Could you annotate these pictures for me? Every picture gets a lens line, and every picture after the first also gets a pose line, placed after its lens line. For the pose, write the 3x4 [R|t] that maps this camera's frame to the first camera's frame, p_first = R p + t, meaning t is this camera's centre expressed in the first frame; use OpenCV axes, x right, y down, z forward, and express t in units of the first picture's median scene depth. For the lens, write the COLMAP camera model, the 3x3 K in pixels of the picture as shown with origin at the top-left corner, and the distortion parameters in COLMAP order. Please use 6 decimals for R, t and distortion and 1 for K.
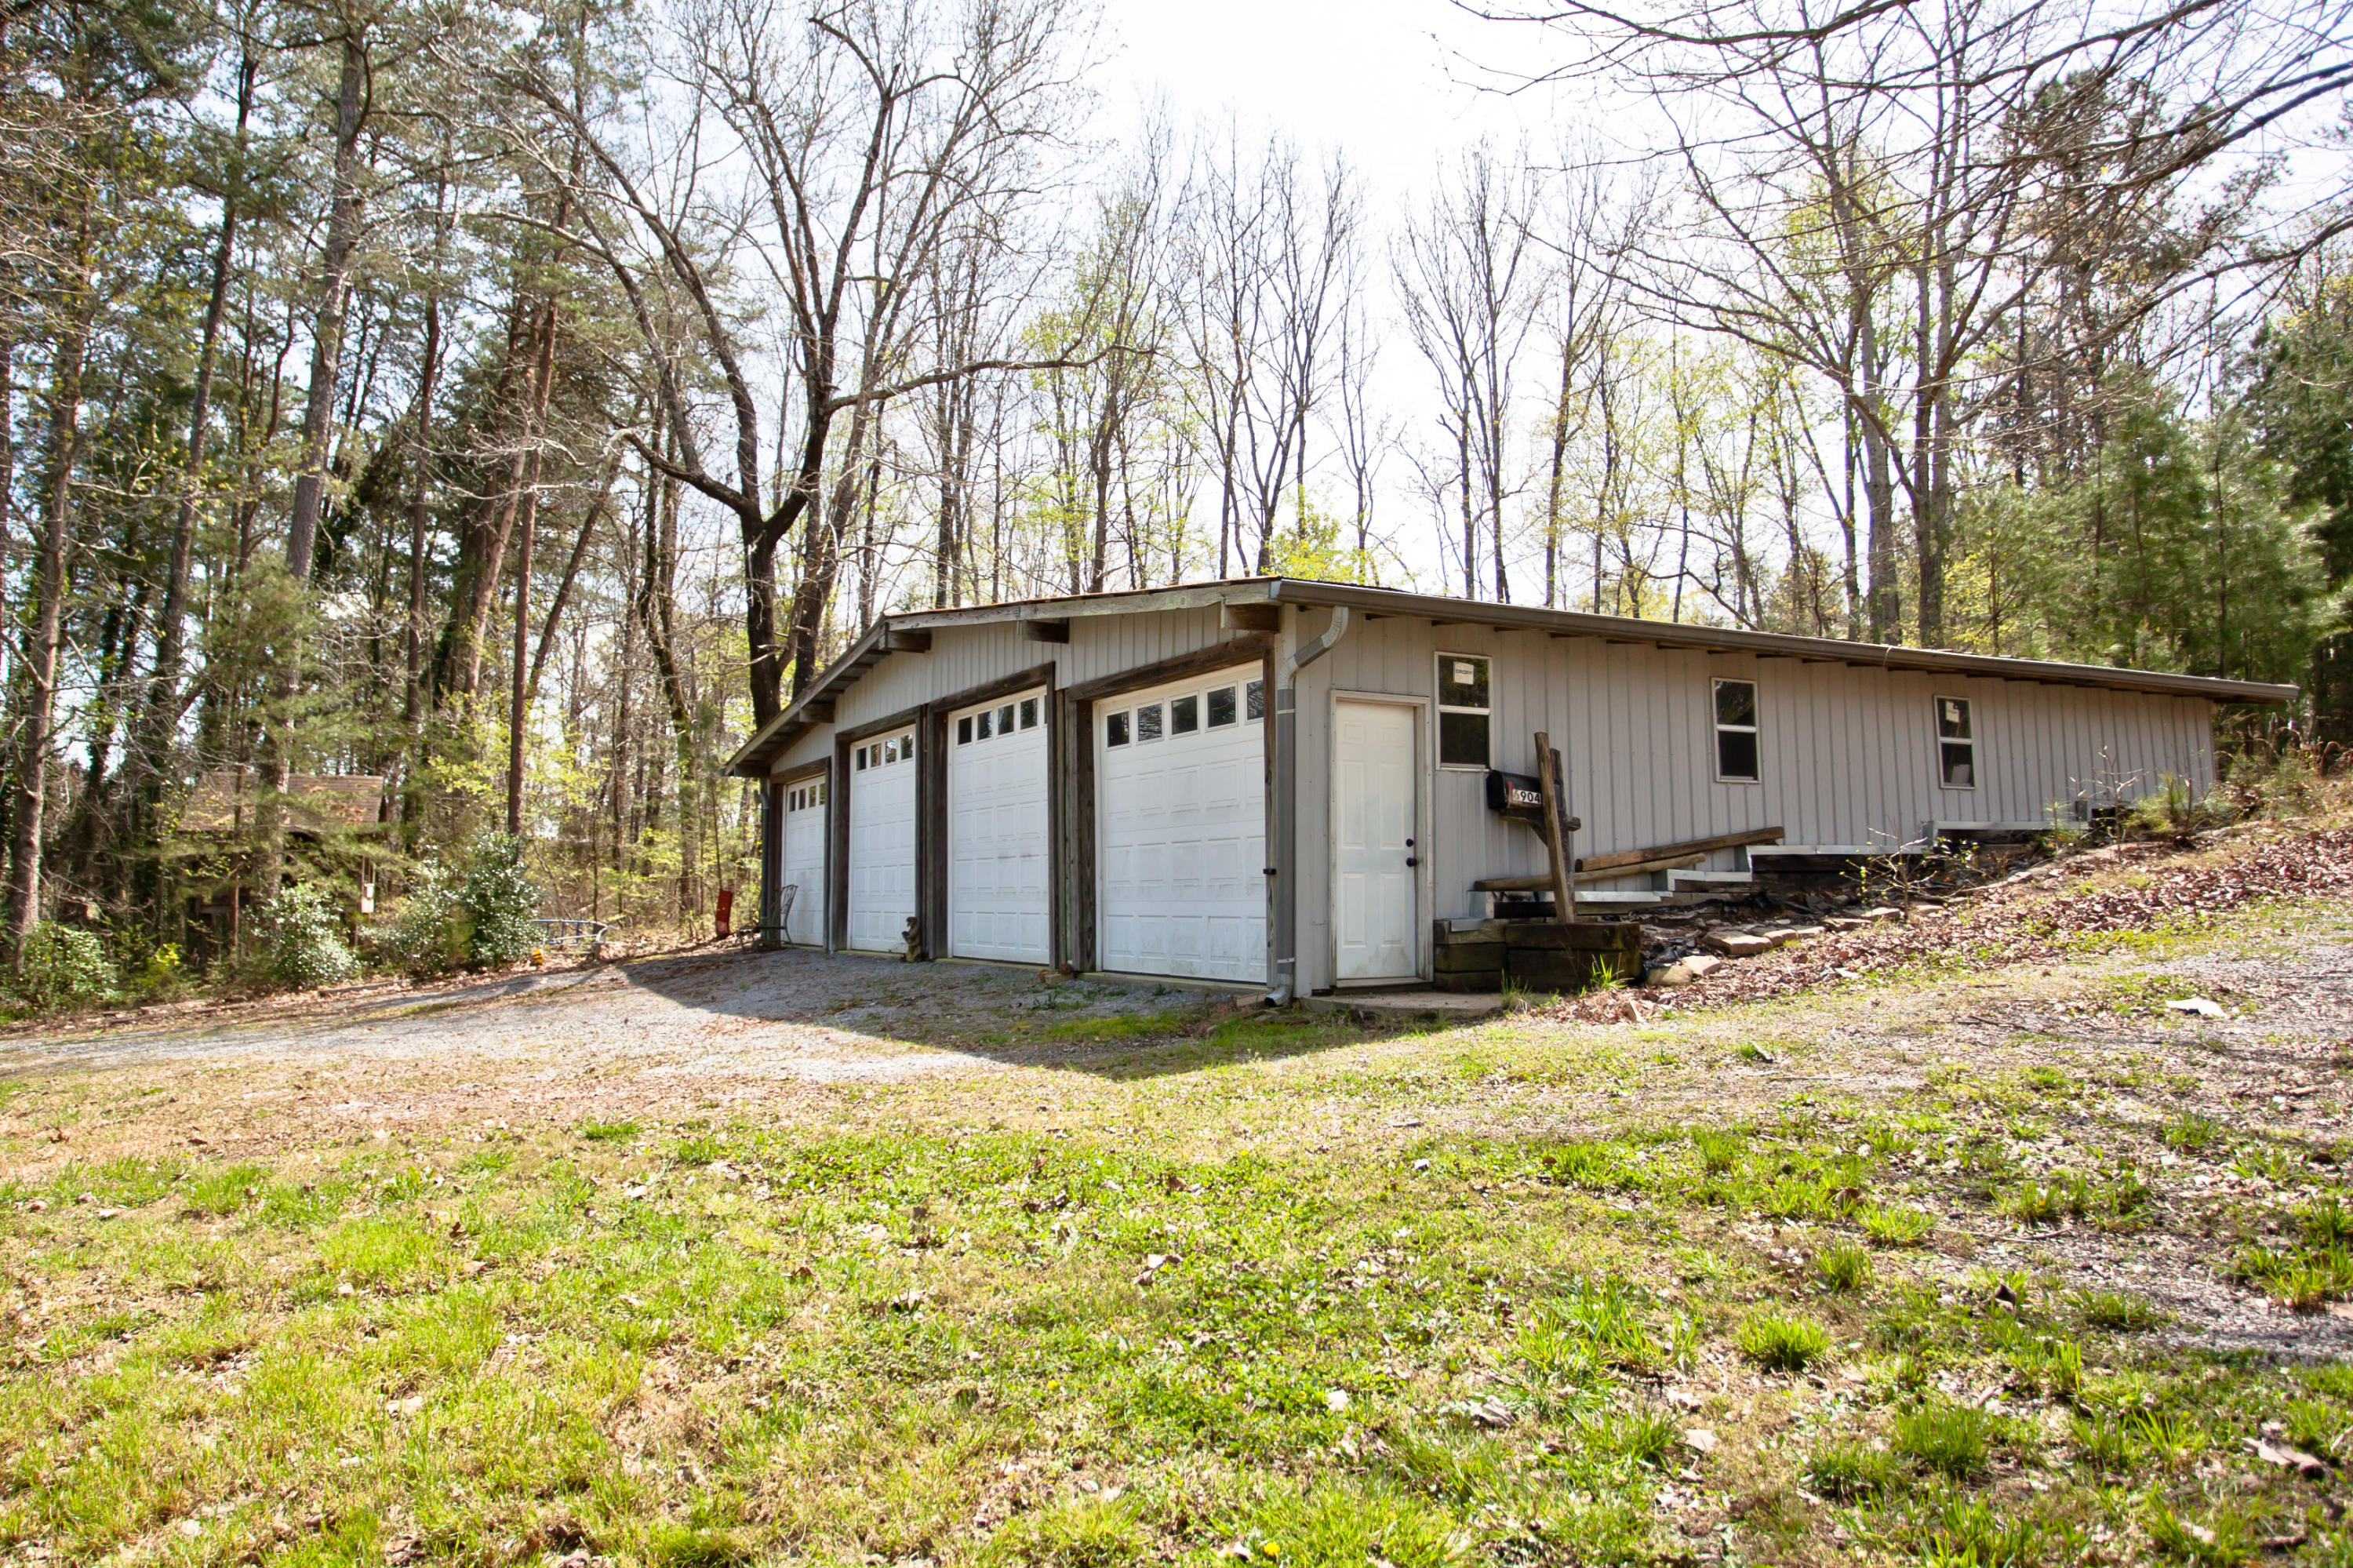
lens RADIAL K [[1535.2, 0, 1175.9], [0, 1535.2, 790.8], [0, 0, 1]] dist [-0.005654, -0.000854]
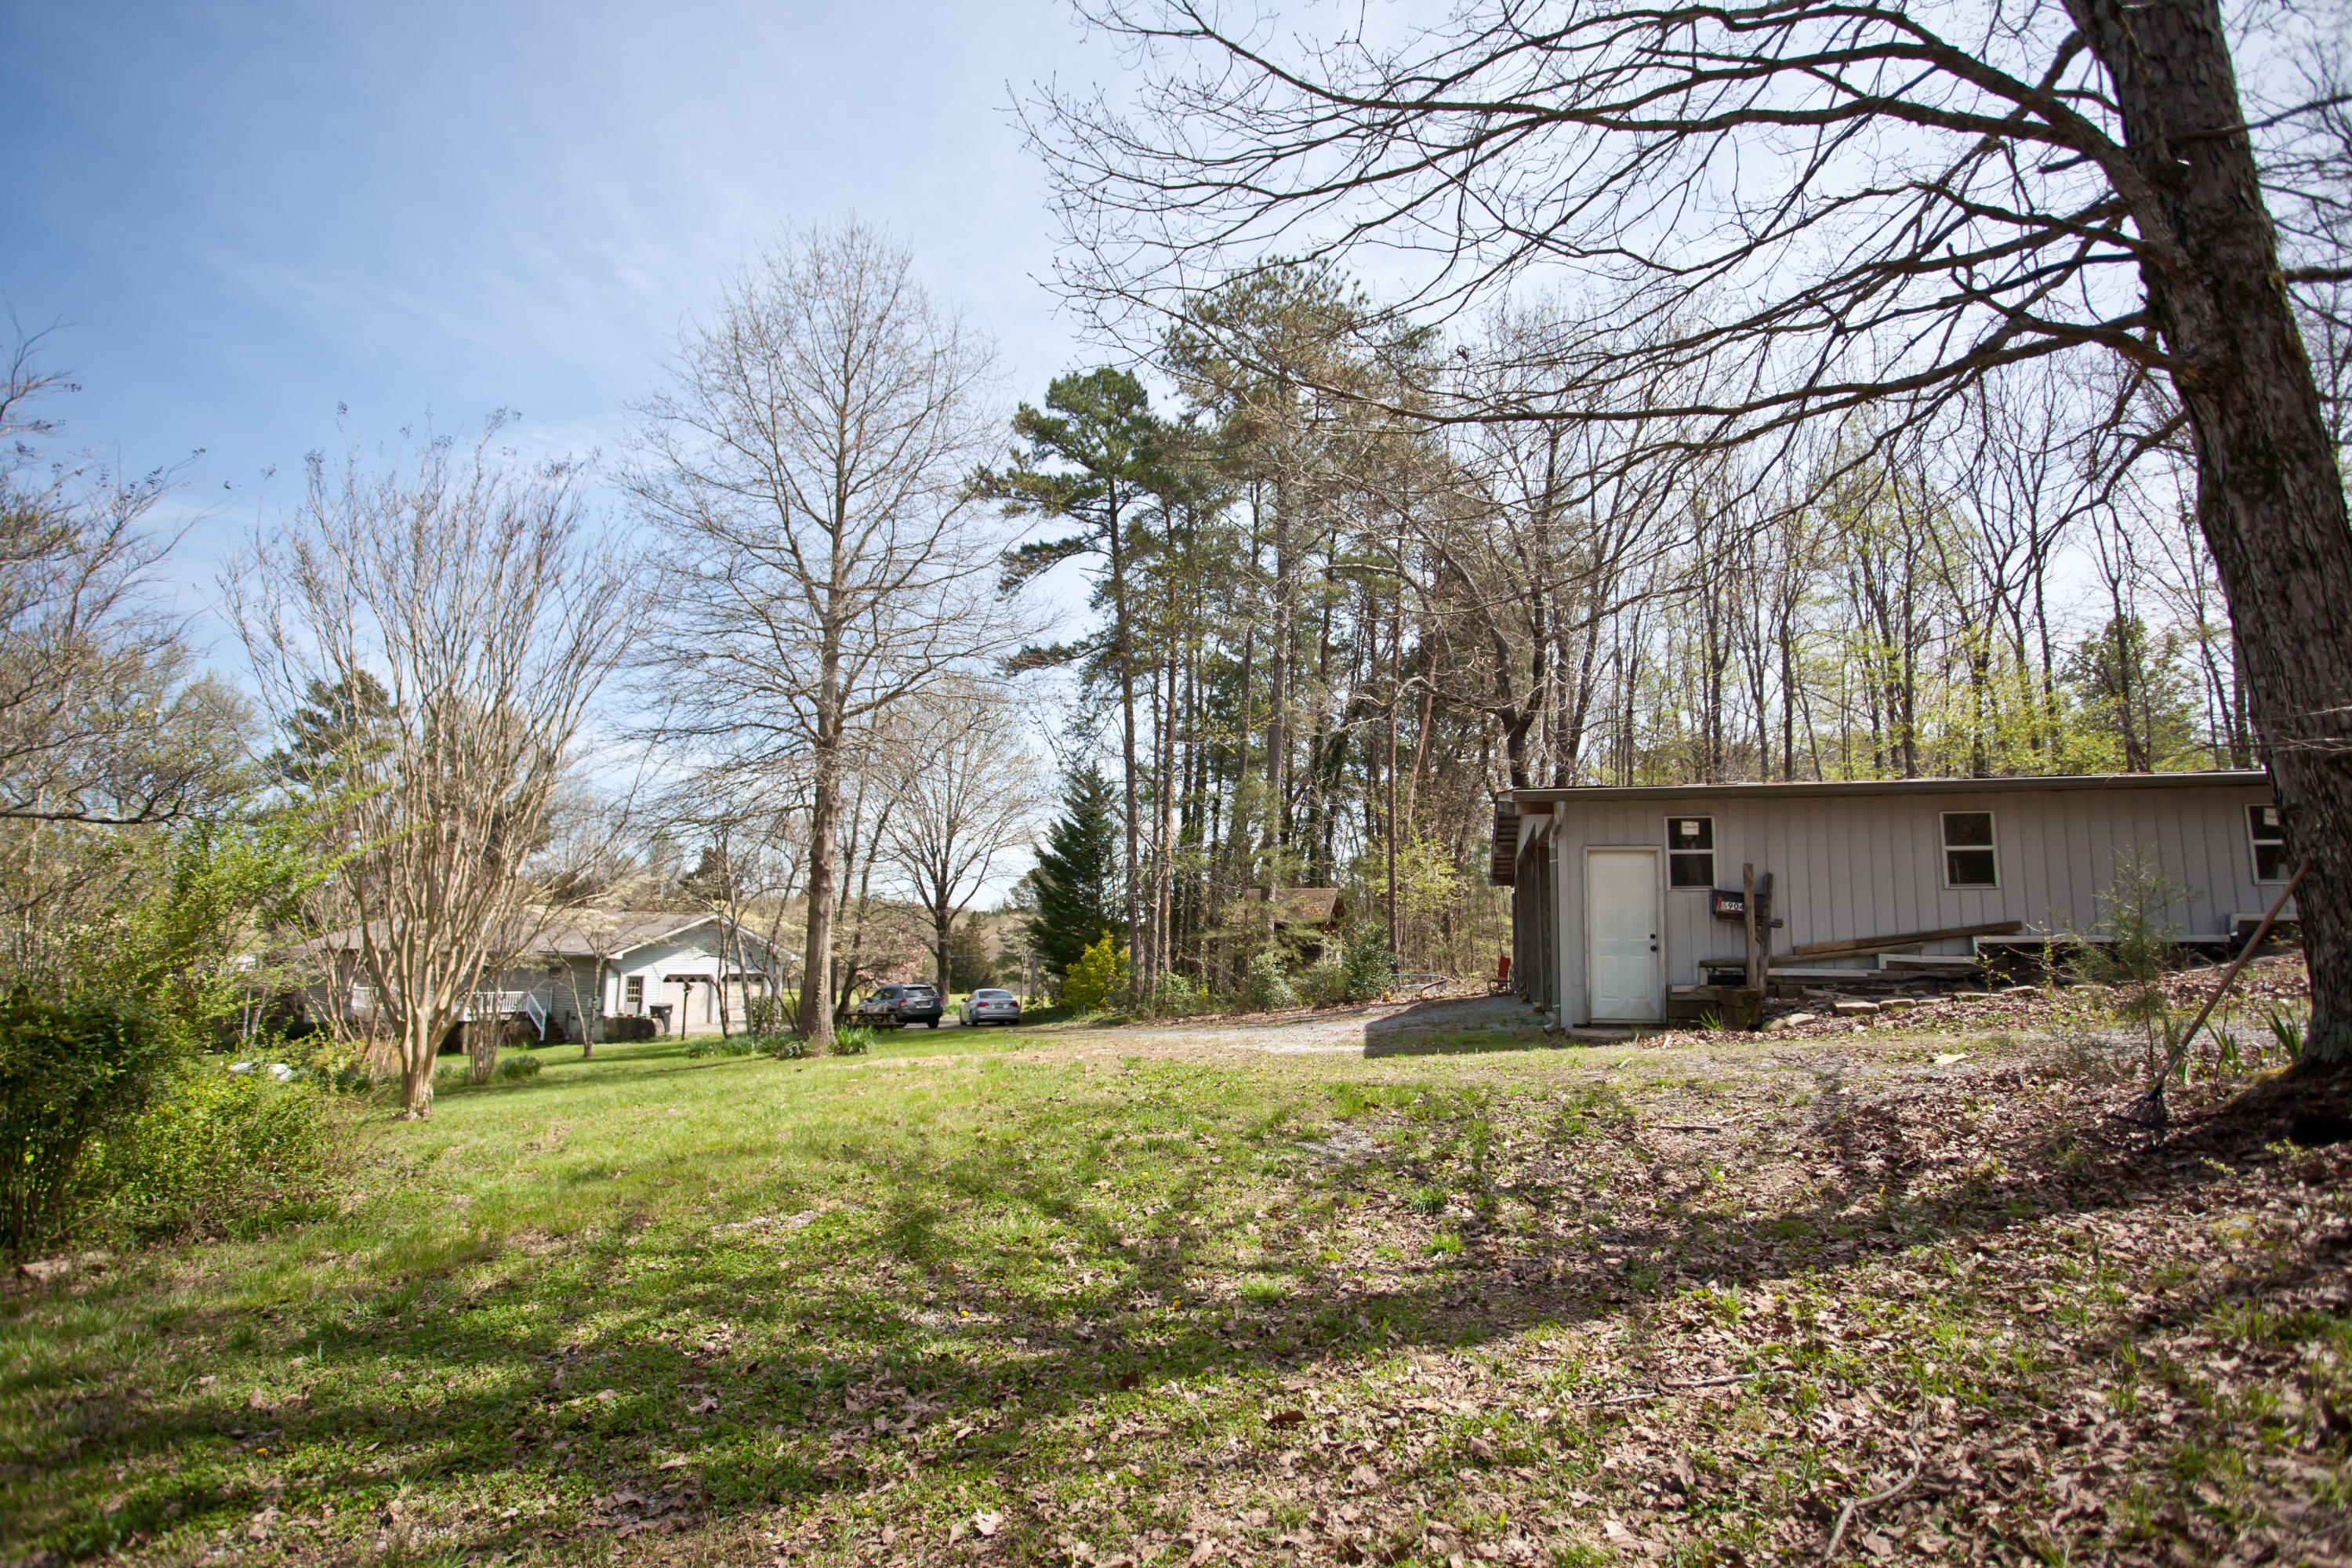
lens RADIAL K [[1244.2, 0, 1183.6], [0, 1244.2, 775.2], [0, 0, 1]] dist [-0.024083, 0.004014]
pose [[0.718332, -0.086767, -0.690268, 0.693581], [0.031673, 0.995242, -0.092141, -0.029612], [0.694979, 0.044325, 0.717662, -0.280930]]
